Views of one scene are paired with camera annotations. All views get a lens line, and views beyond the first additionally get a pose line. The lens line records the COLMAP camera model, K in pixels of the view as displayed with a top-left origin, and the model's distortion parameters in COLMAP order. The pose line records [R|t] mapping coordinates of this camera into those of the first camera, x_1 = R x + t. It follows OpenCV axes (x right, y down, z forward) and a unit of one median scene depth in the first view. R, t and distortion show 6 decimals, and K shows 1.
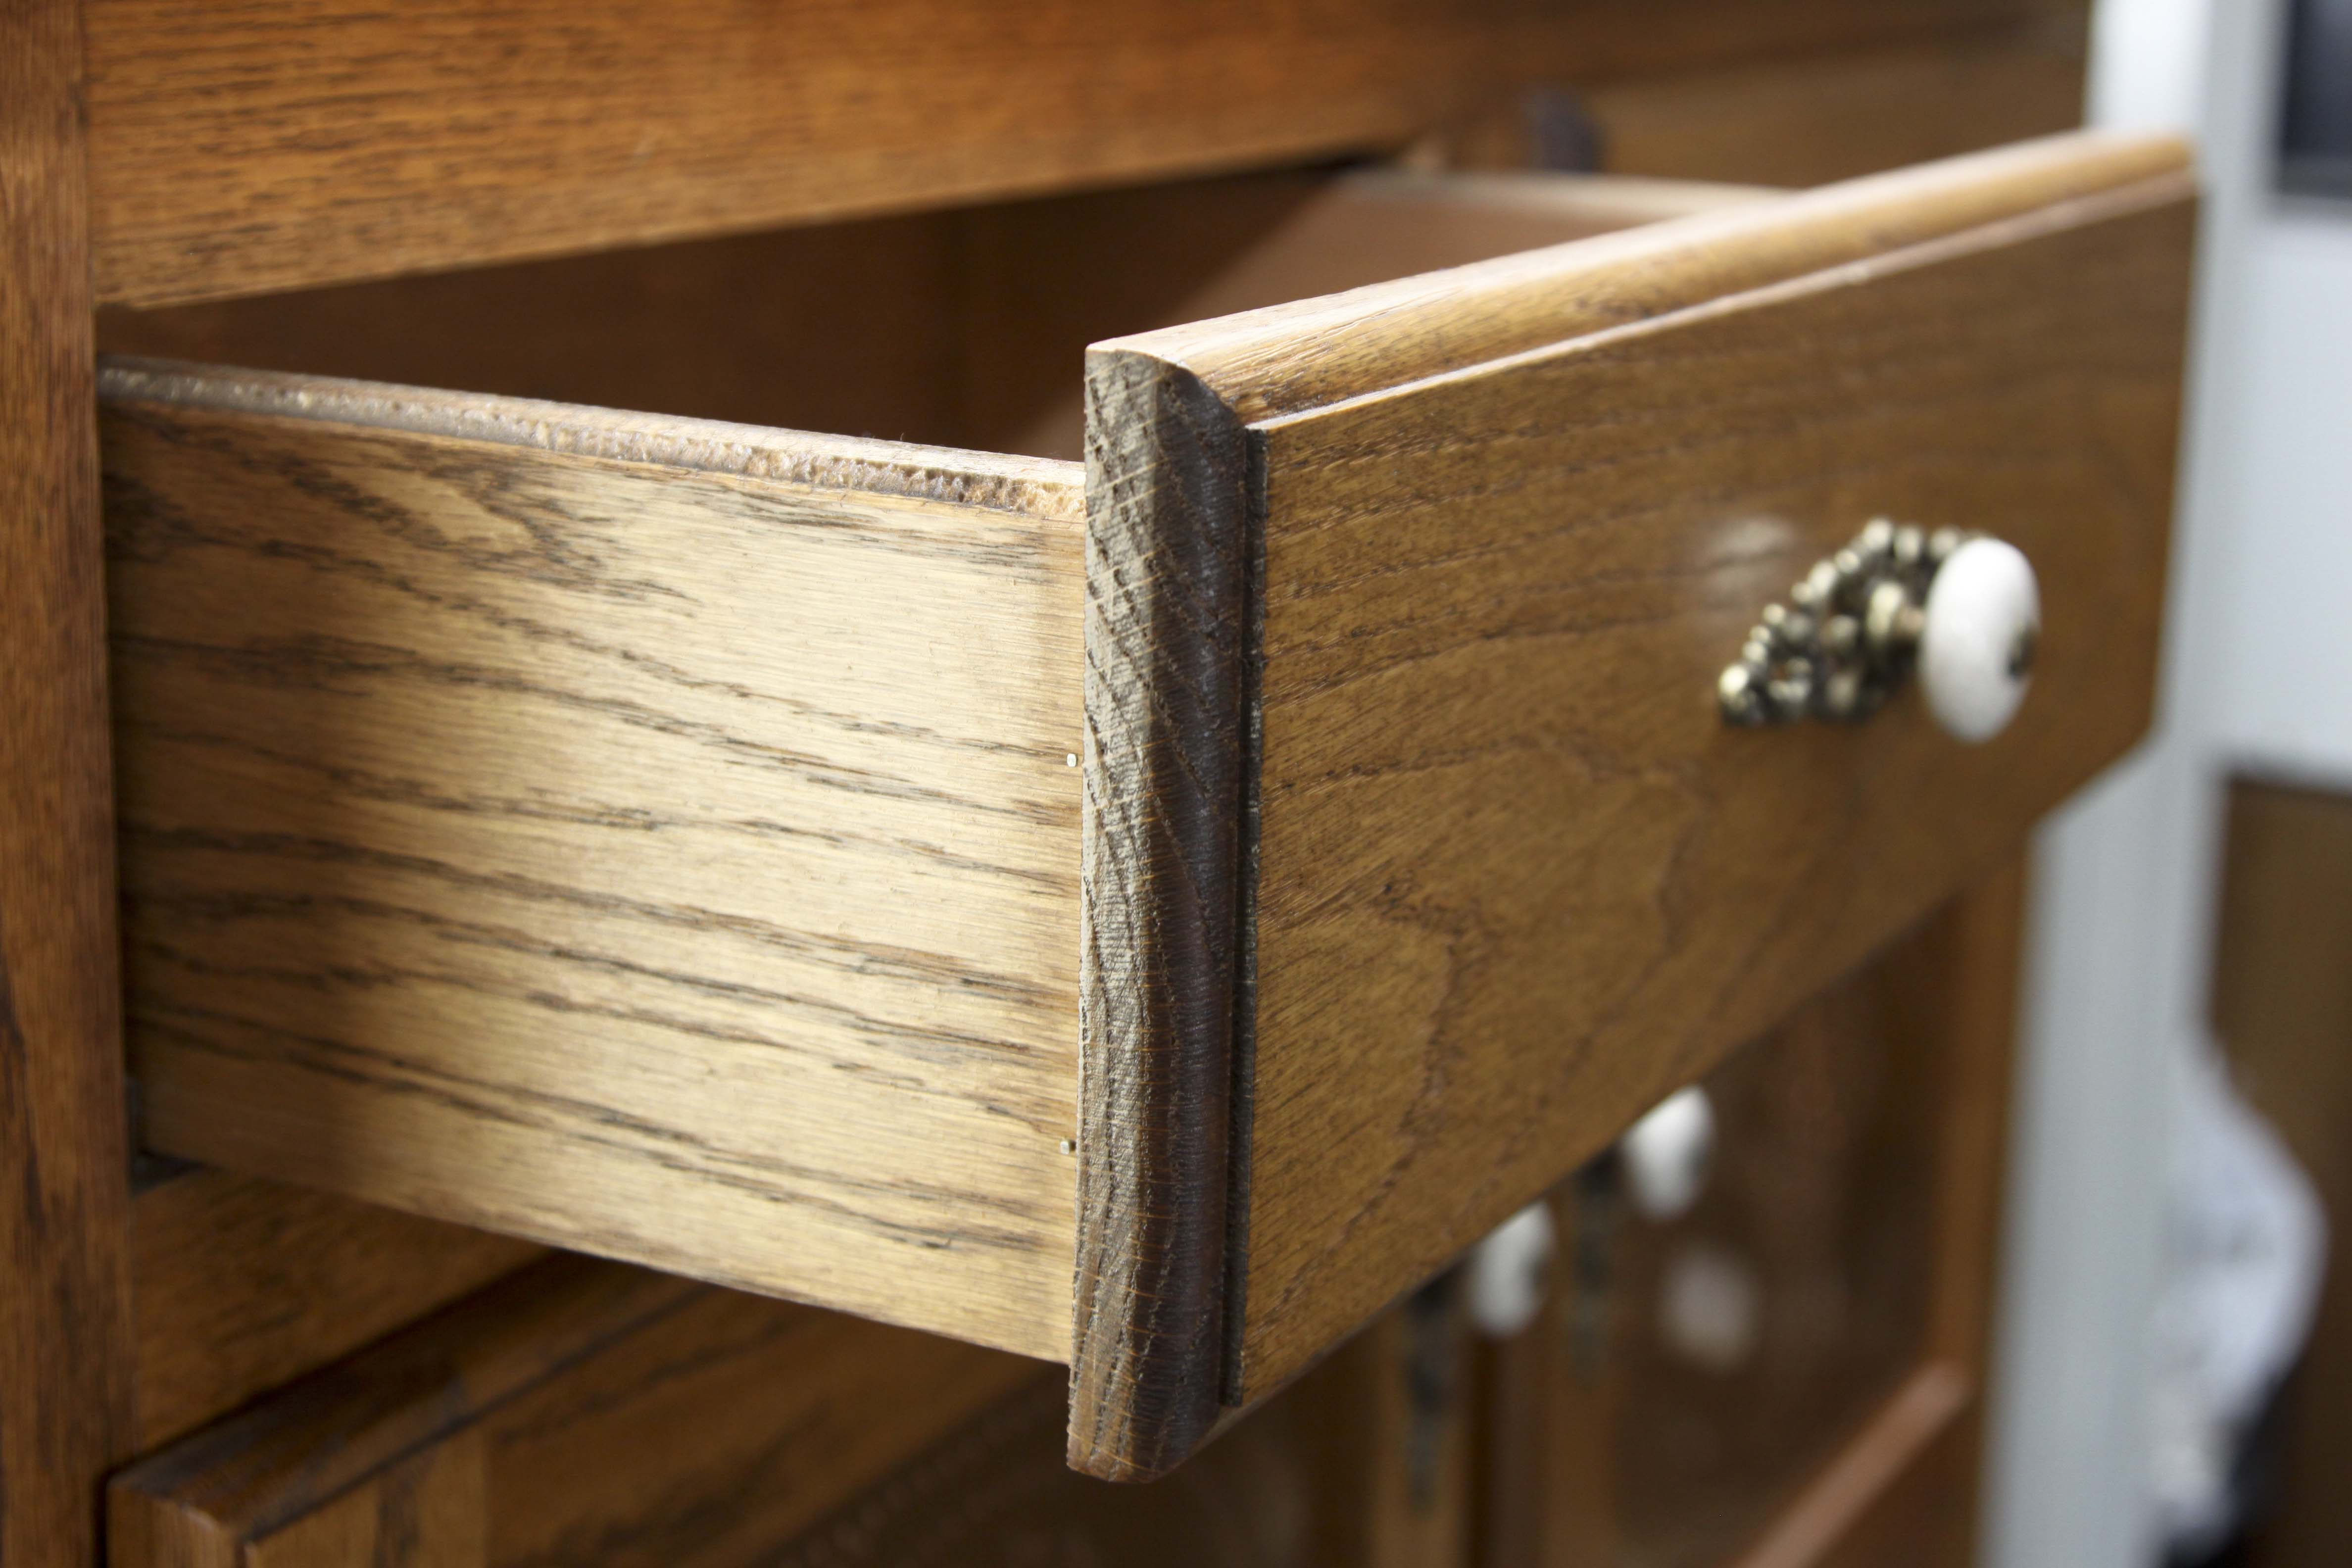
lens RADIAL K [[3946.7, 0, 1176.0], [0, 3946.7, 784.0], [0, 0, 1]] dist [-0.007457, 0.049966]
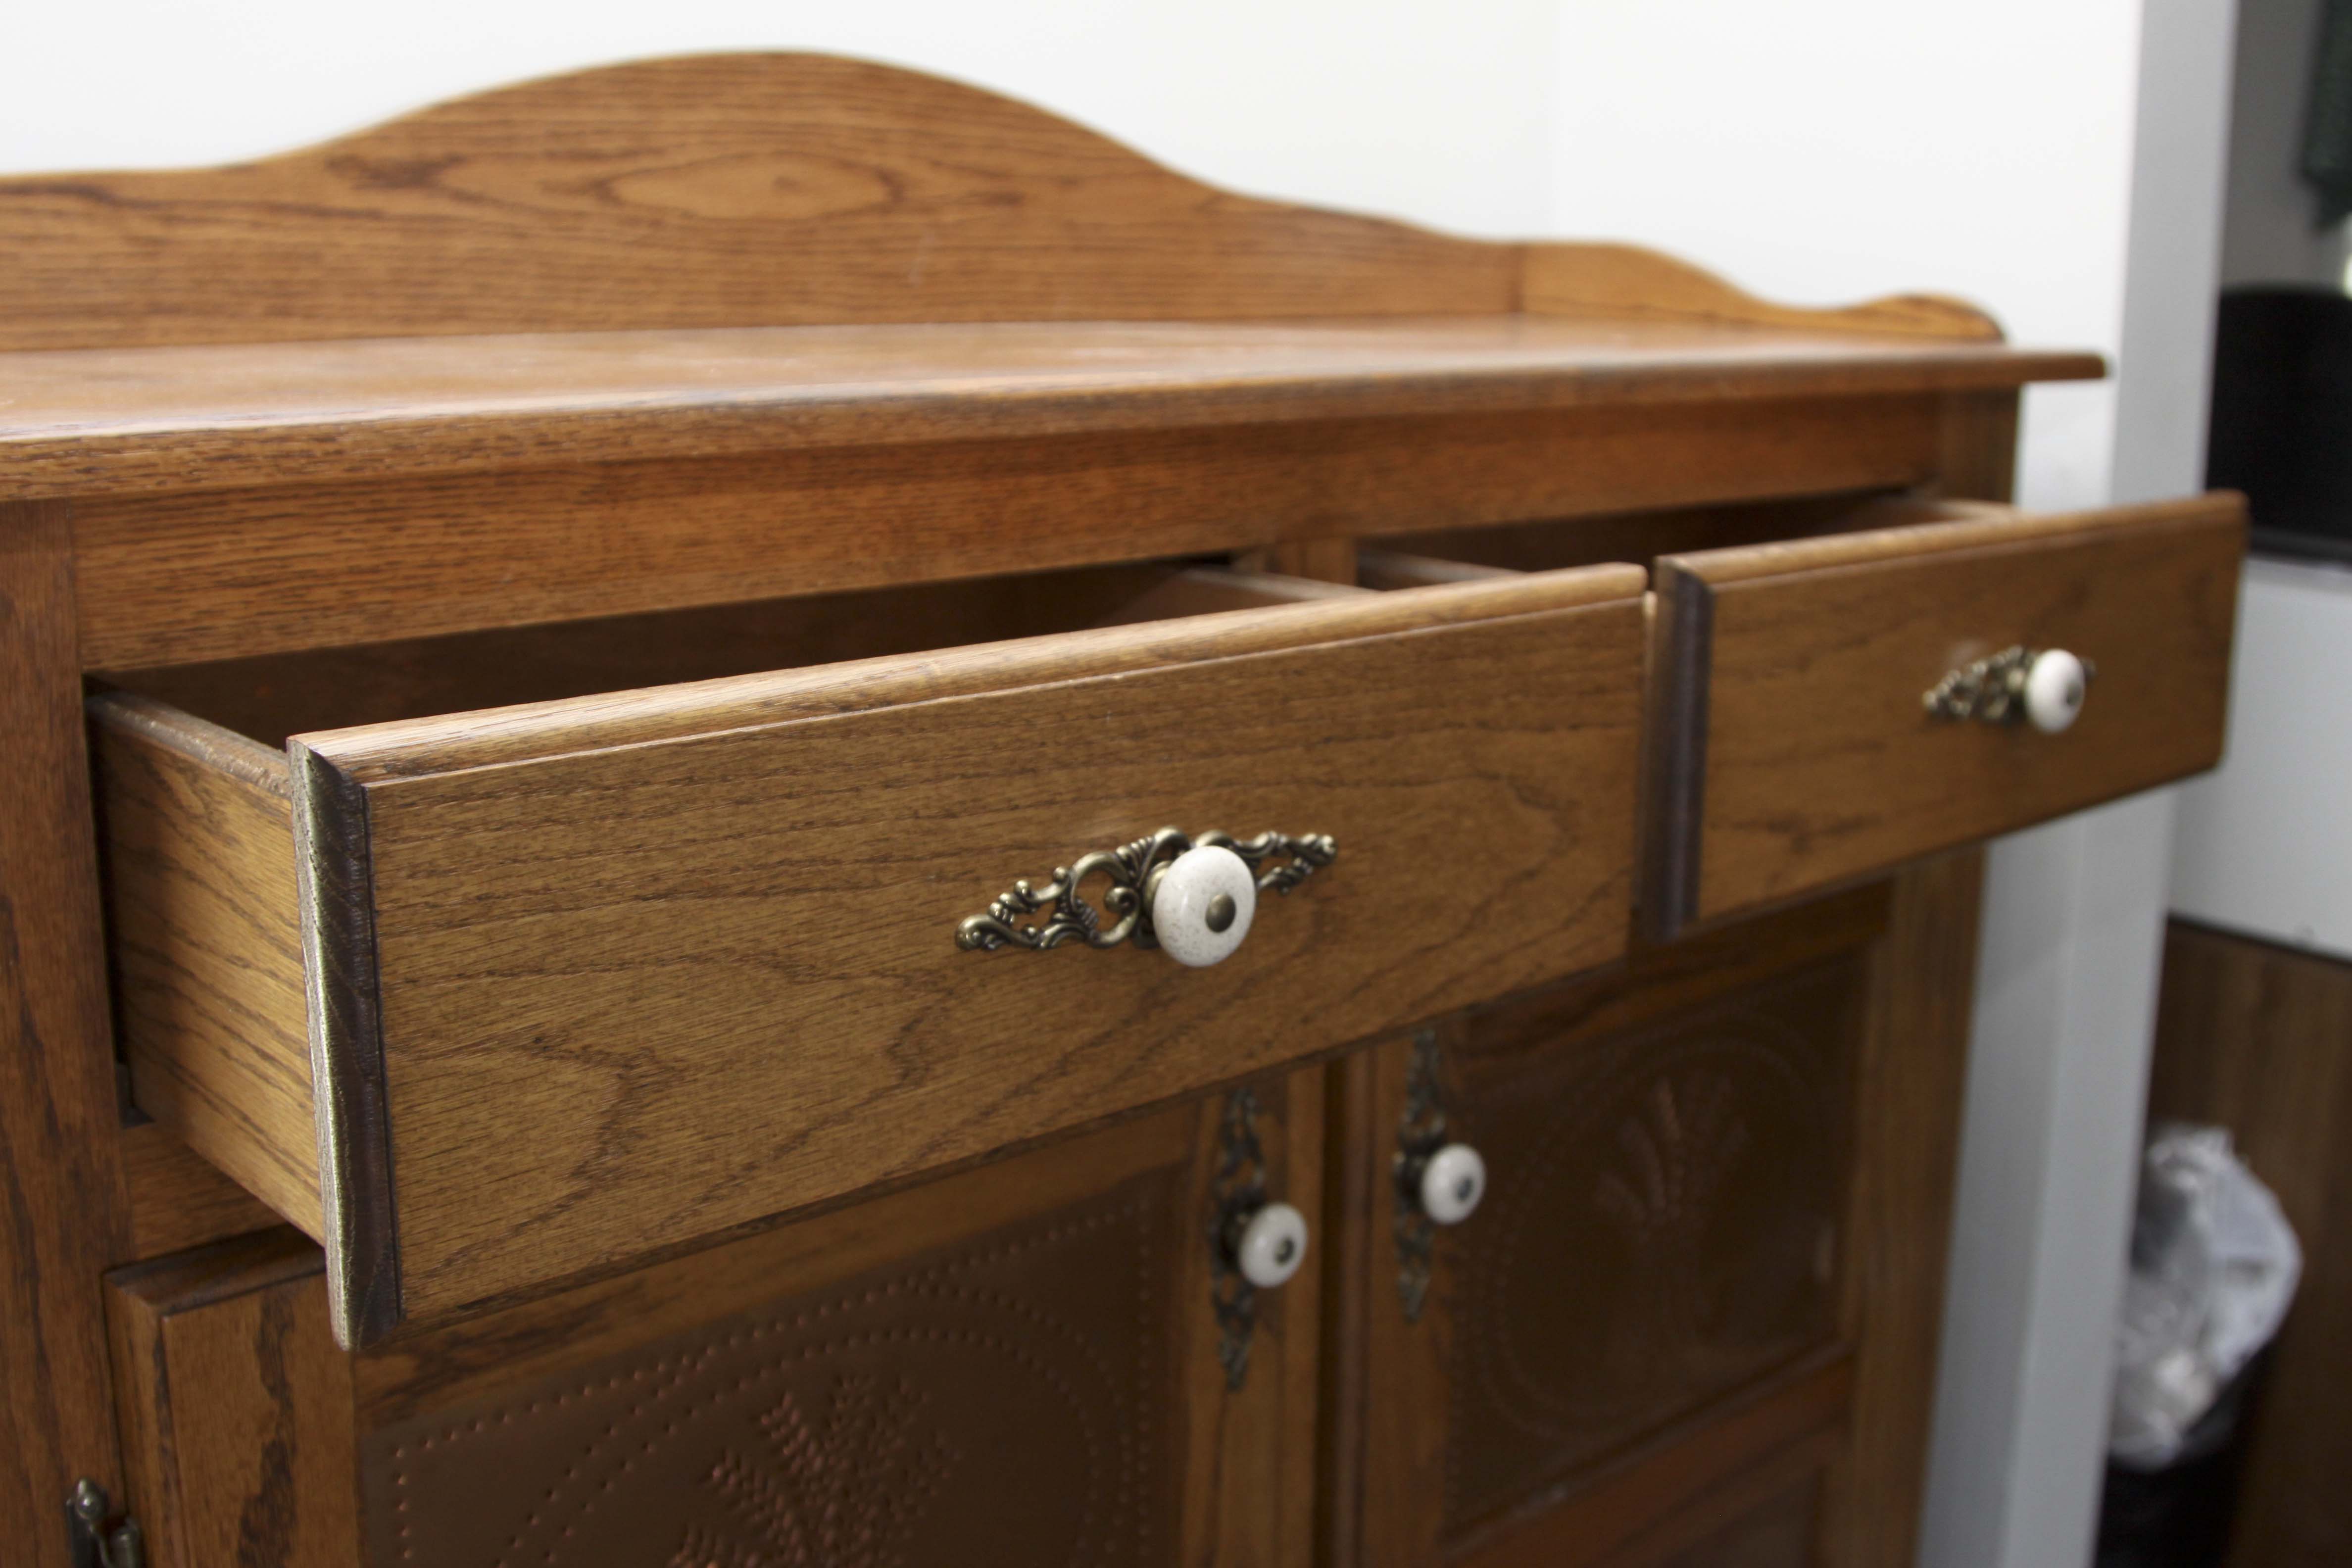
lens RADIAL K [[2501.0, 0, 1217.3], [0, 2501.0, 790.5], [0, 0, 1]] dist [-0.146294, 0.075425]
pose [[0.946941, 0.060266, -0.315705, 0.622751], [-0.067686, 0.997627, -0.012580, -0.083445], [0.314198, 0.033281, 0.948774, 0.040792]]
